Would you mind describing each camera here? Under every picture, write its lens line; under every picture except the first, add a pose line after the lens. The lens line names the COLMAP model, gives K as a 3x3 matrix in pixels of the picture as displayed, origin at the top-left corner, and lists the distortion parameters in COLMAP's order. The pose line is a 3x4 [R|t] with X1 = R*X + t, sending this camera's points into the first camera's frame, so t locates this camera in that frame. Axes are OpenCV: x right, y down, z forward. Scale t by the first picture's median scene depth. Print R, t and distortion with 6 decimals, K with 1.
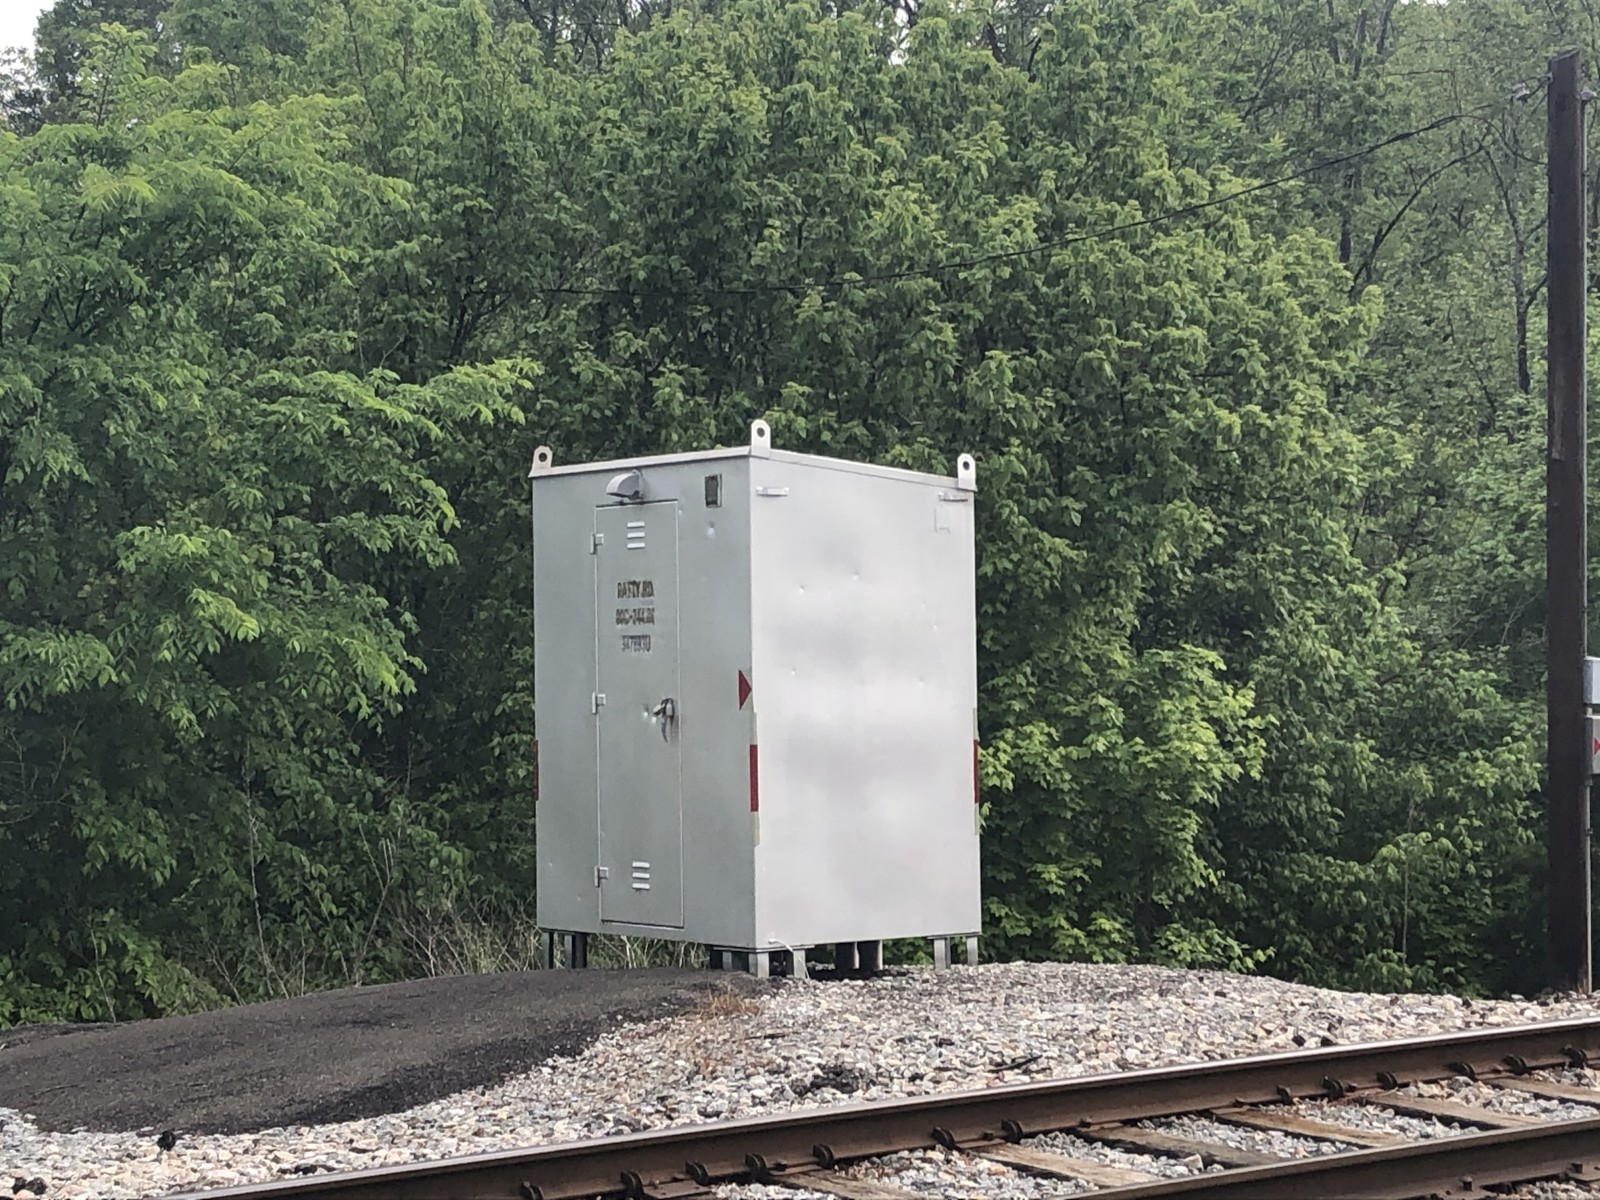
lens RADIAL K [[3262.3, 0, 800.0], [0, 3262.3, 600.0], [0, 0, 1]] dist [-0.012633, -0.106172]
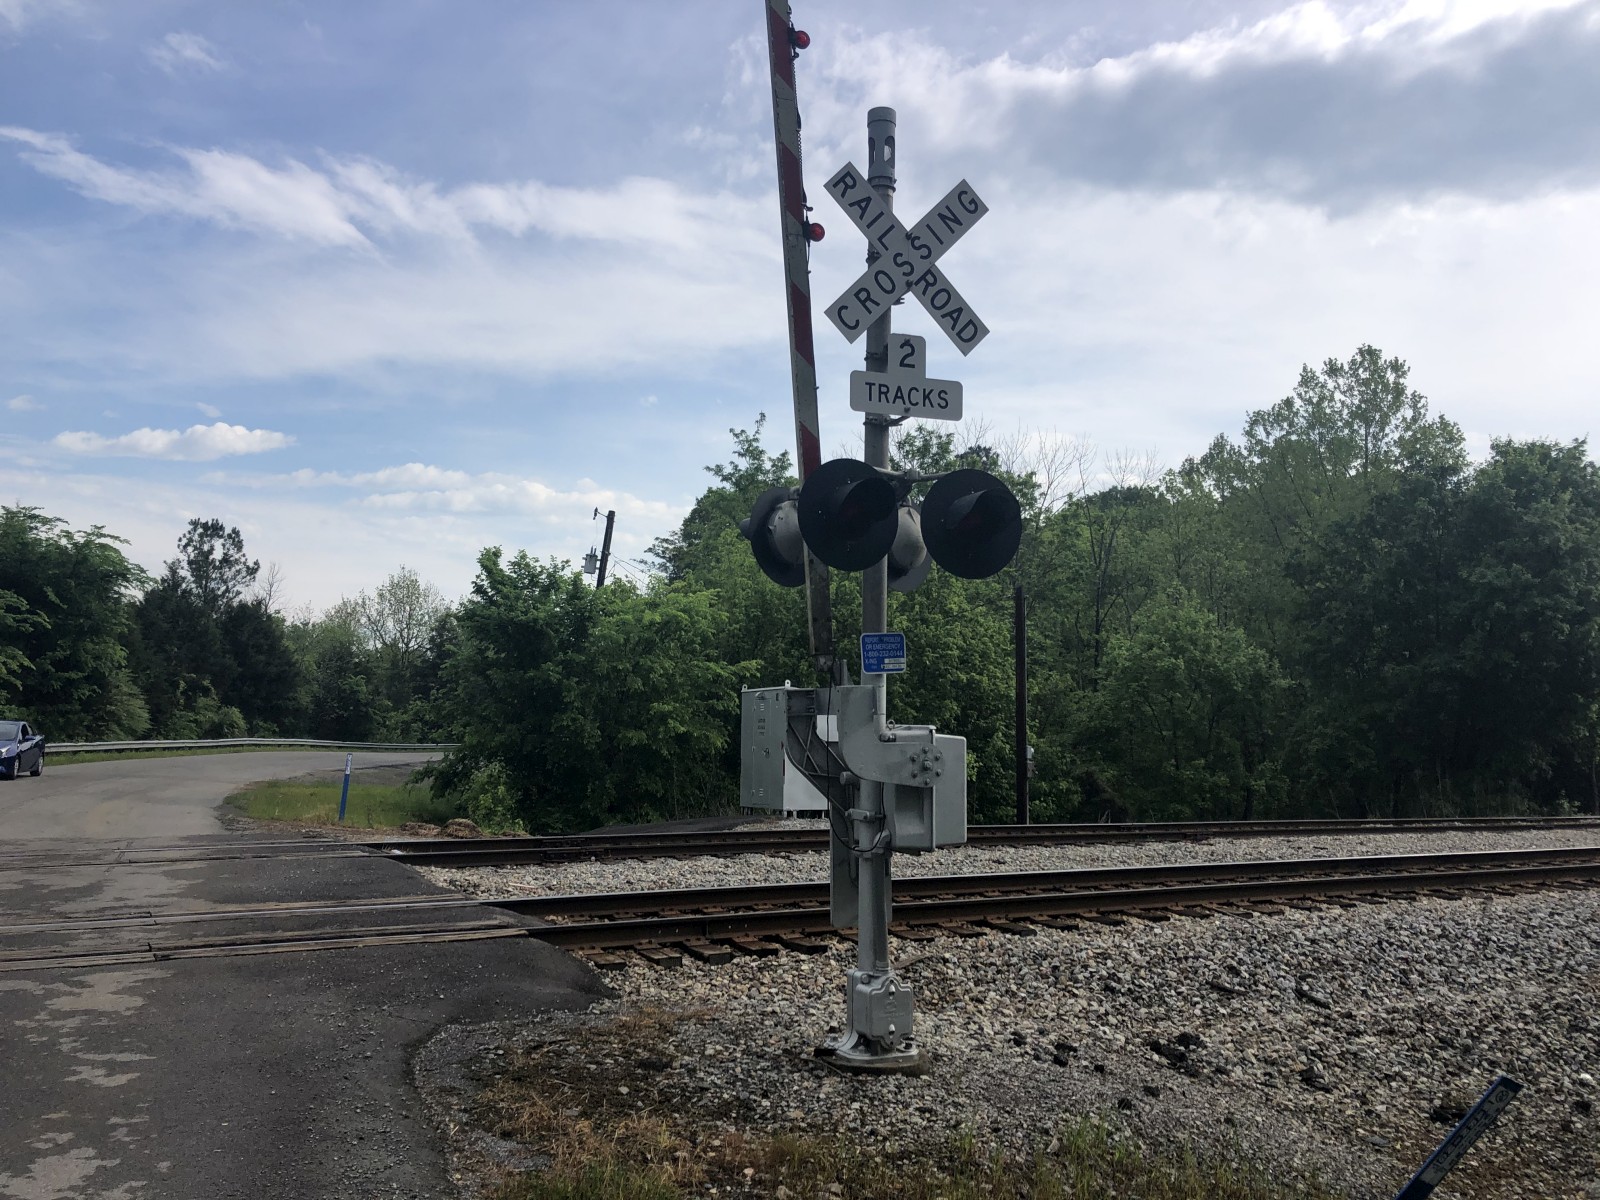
lens RADIAL K [[1261.8, 0, 800.0], [0, 1261.8, 600.0], [0, 0, 1]] dist [0.002092, -0.001733]
pose [[0.988872, 0.003316, -0.148734, 0.185646], [-0.017837, 0.995182, -0.096407, -0.002661], [0.147698, 0.097987, 0.984167, -0.450720]]
